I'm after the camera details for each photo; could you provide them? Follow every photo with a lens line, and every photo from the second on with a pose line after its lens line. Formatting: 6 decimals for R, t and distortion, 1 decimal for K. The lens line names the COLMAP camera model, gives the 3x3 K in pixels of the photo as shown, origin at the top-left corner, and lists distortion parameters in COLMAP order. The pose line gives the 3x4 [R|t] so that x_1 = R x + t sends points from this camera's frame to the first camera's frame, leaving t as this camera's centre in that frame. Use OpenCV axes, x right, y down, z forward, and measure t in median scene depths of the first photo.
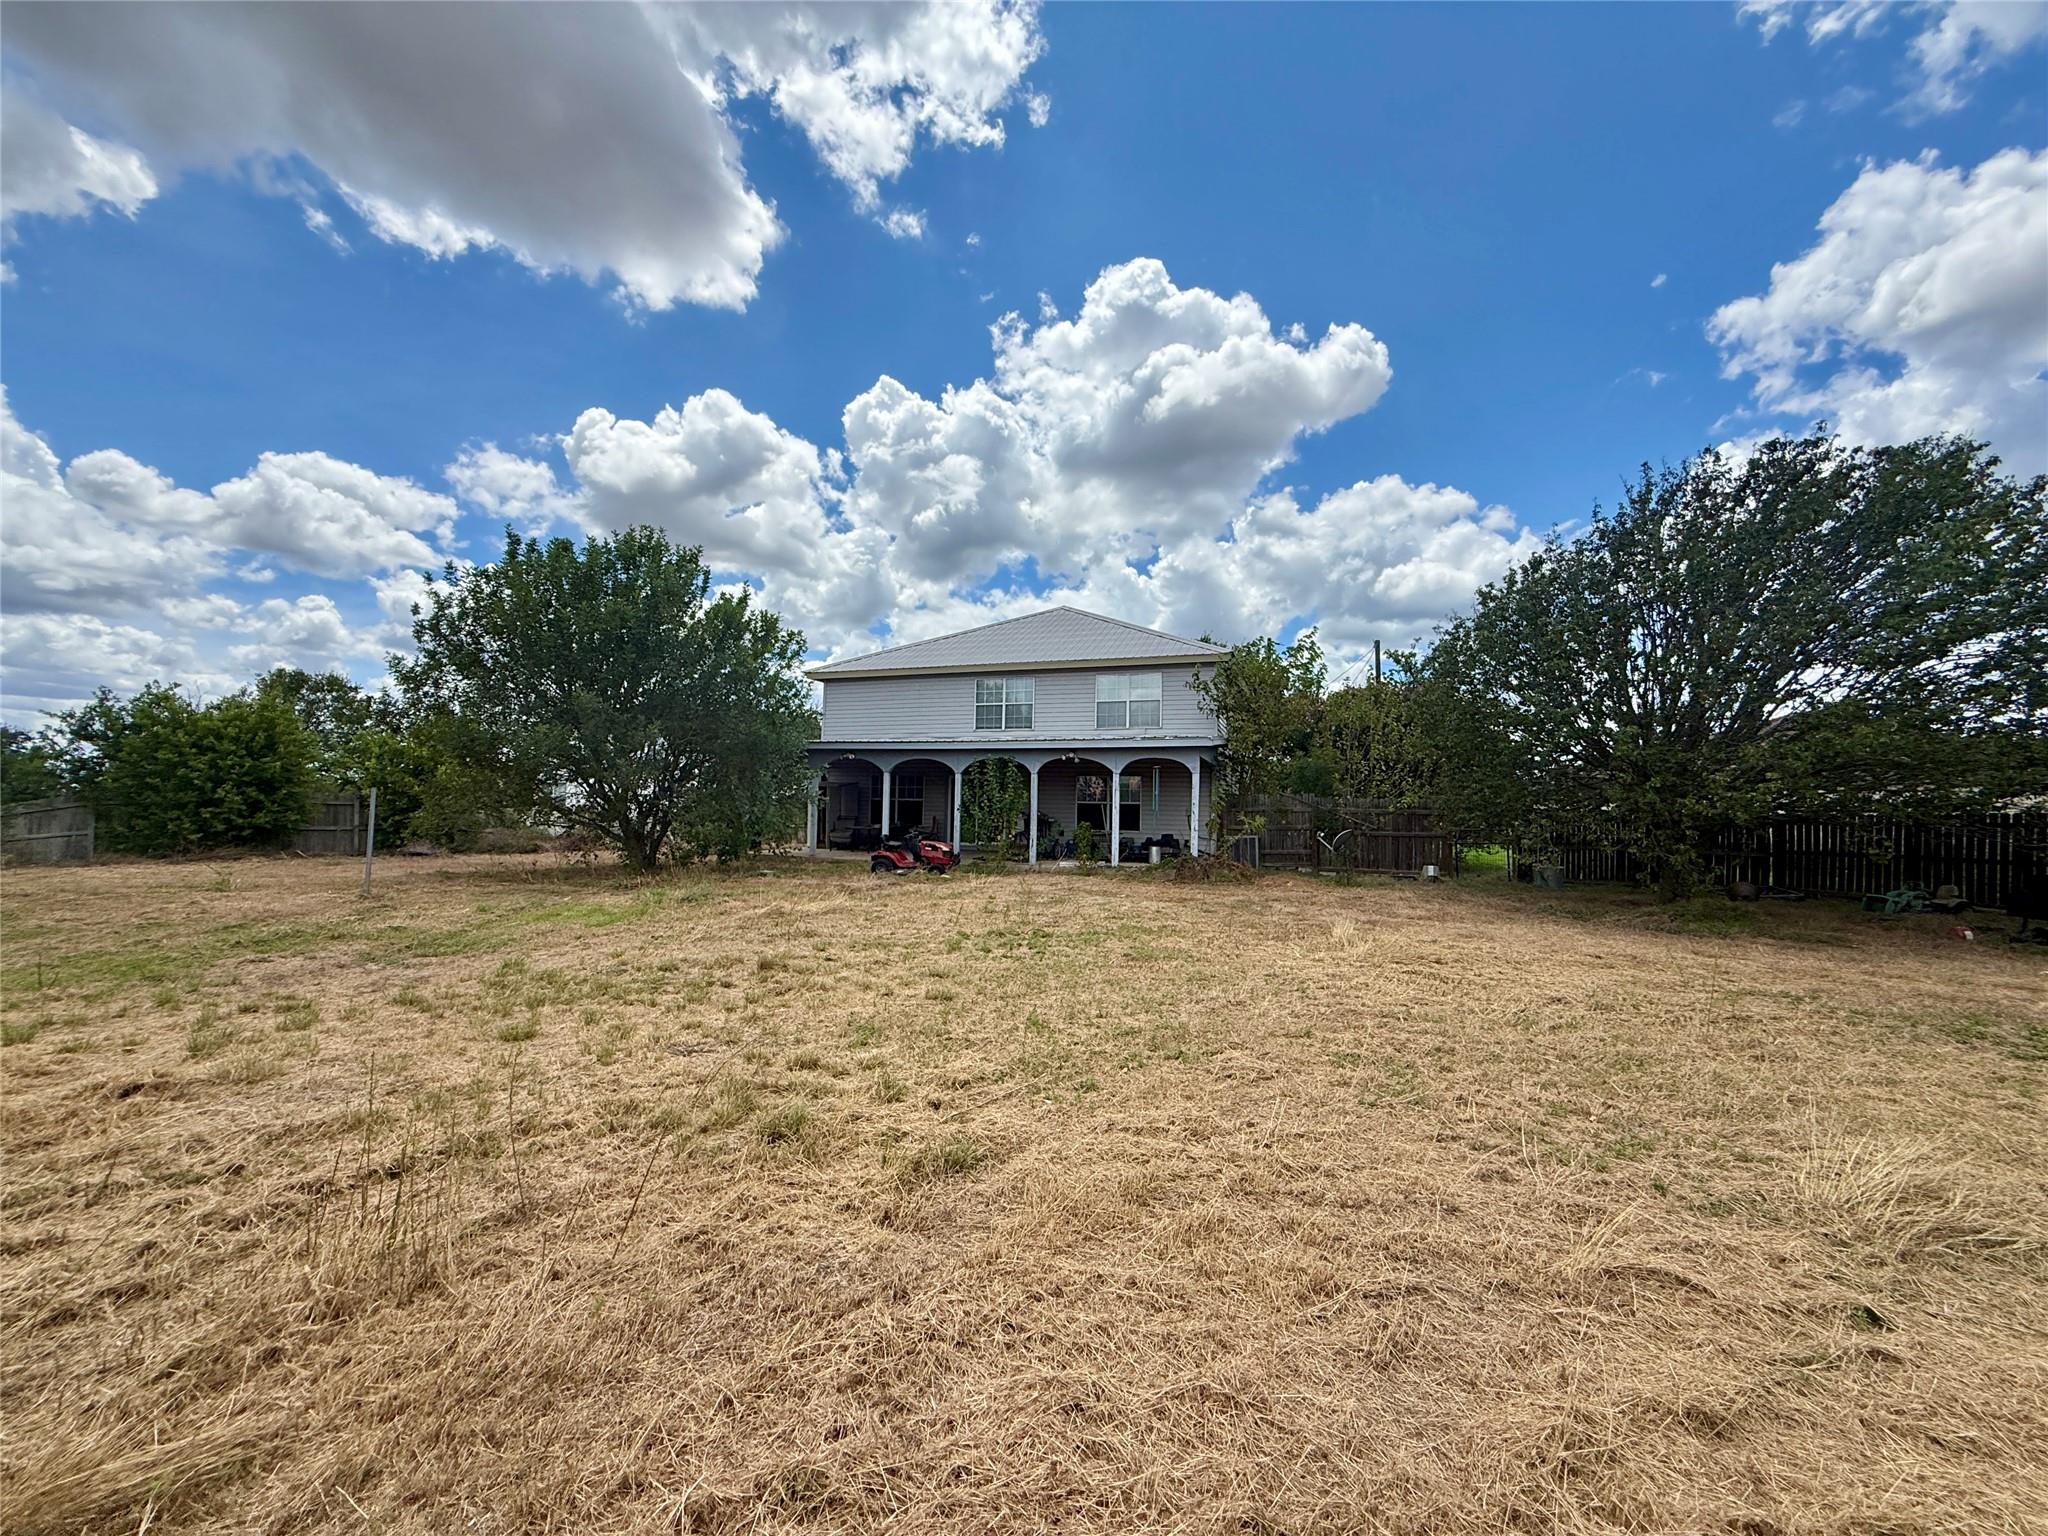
lens RADIAL K [[820.7, 0, 1024.0], [0, 820.7, 768.0], [0, 0, 1]] dist [-0.000515, 0.000050]
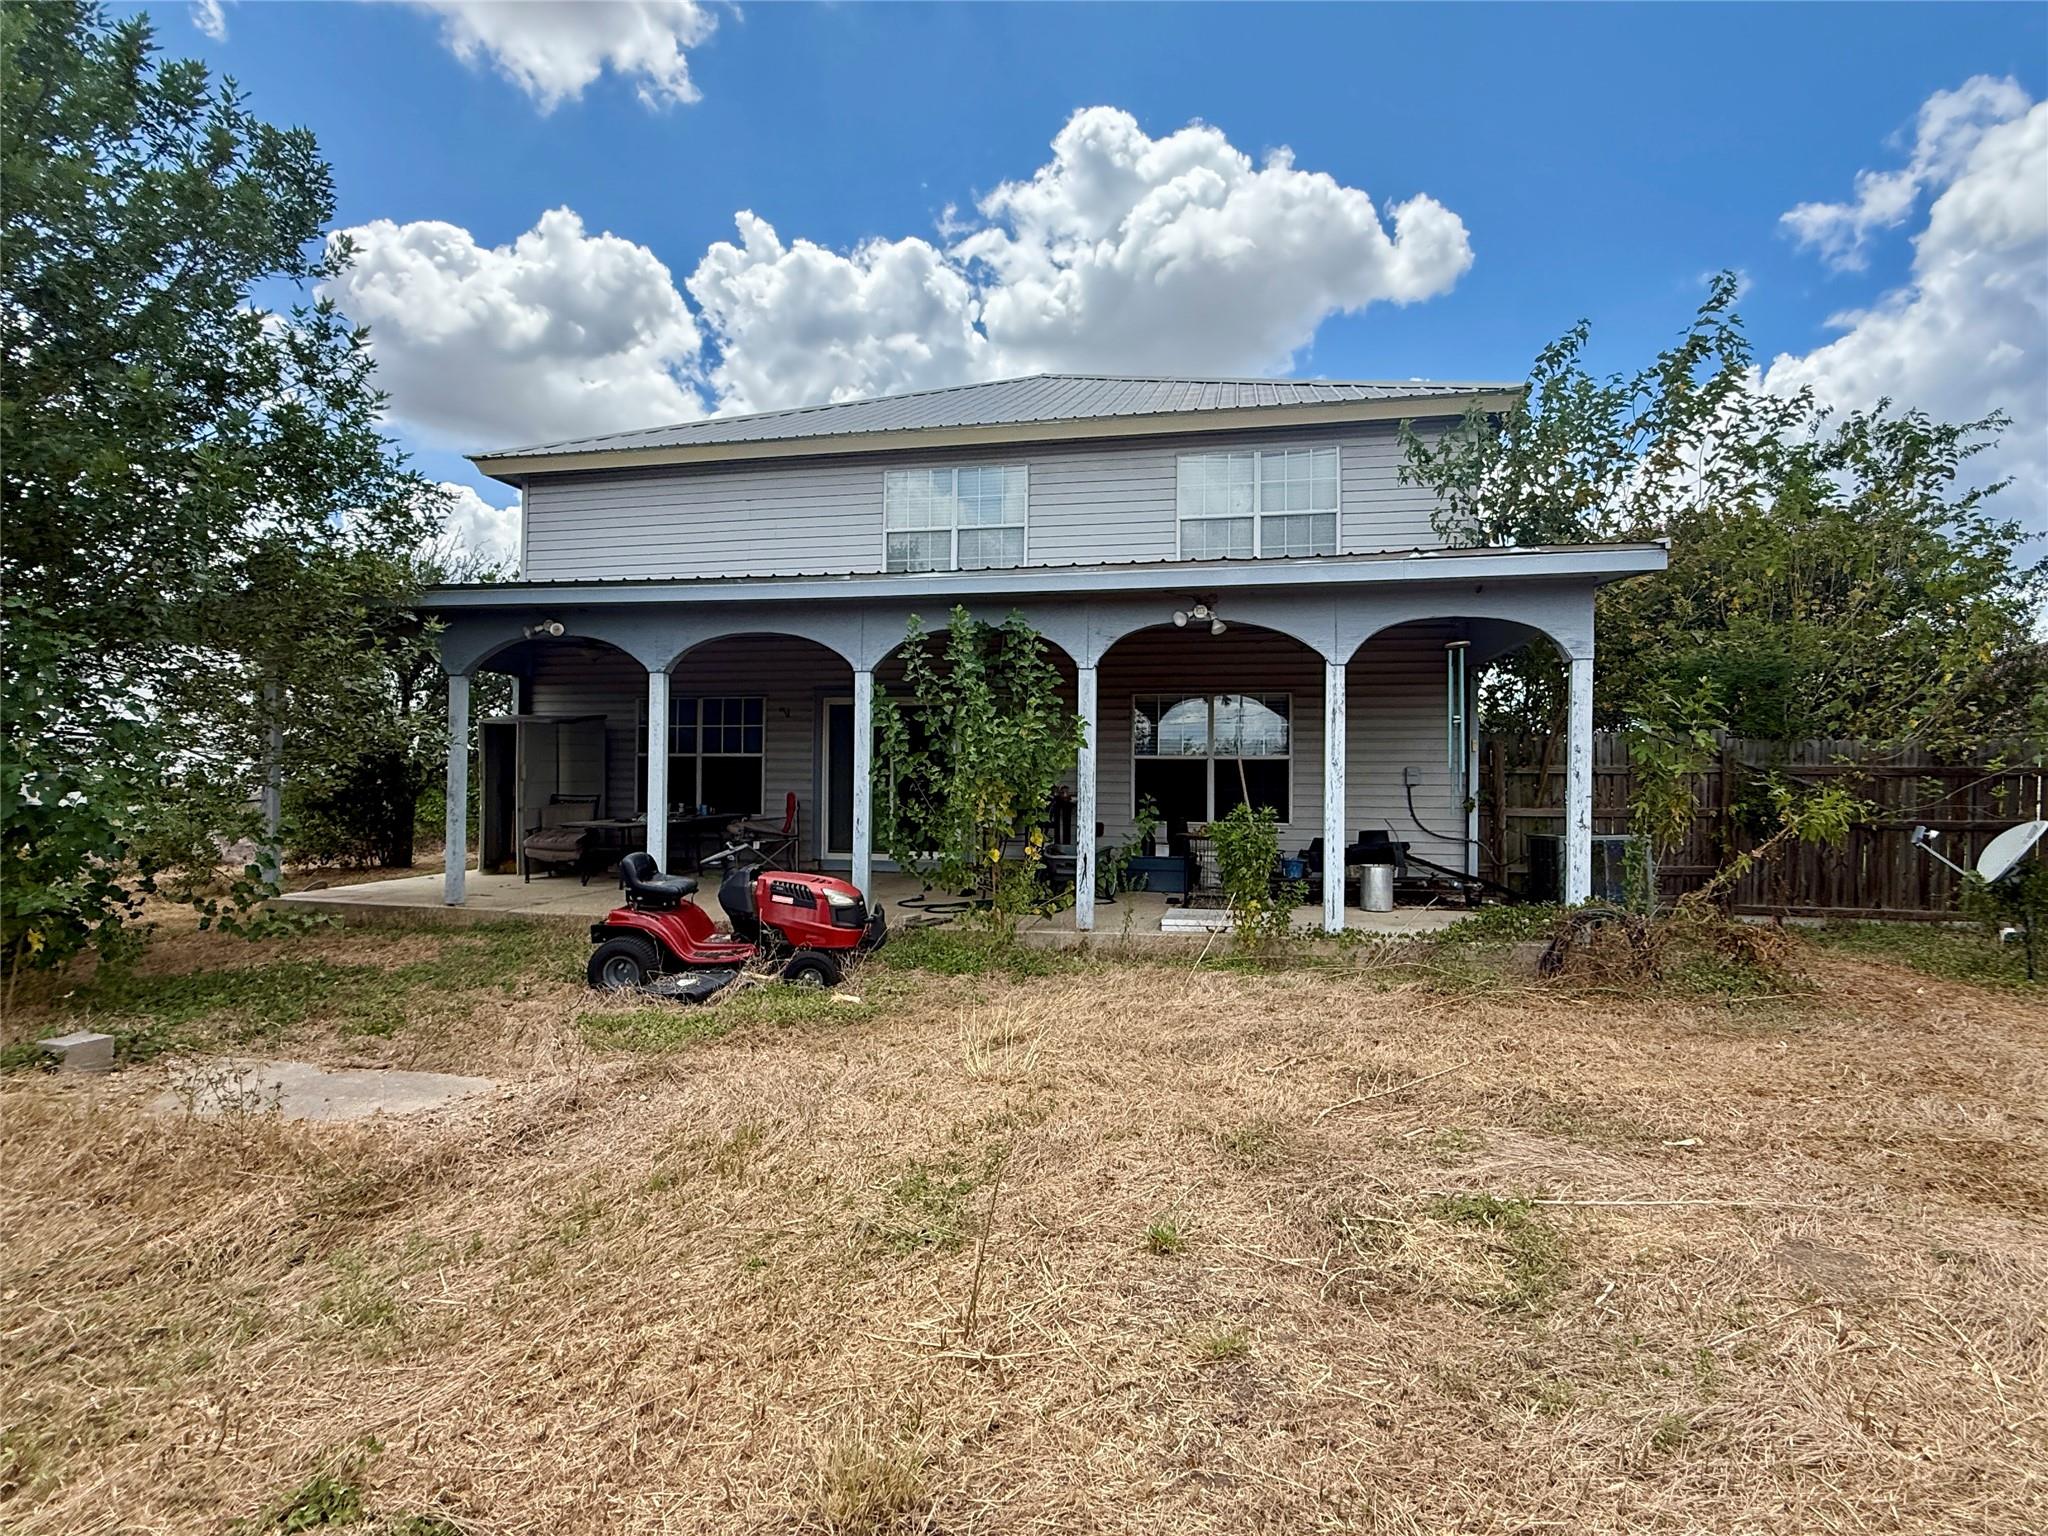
lens RADIAL K [[1010.5, 0, 1024.0], [0, 1010.5, 768.0], [0, 0, 1]] dist [-0.000263, 0.000019]
pose [[0.991535, -0.006833, 0.129657, -0.070974], [0.002148, 0.999341, 0.036237, 0.033449], [-0.129819, -0.035652, 0.990897, 0.577069]]
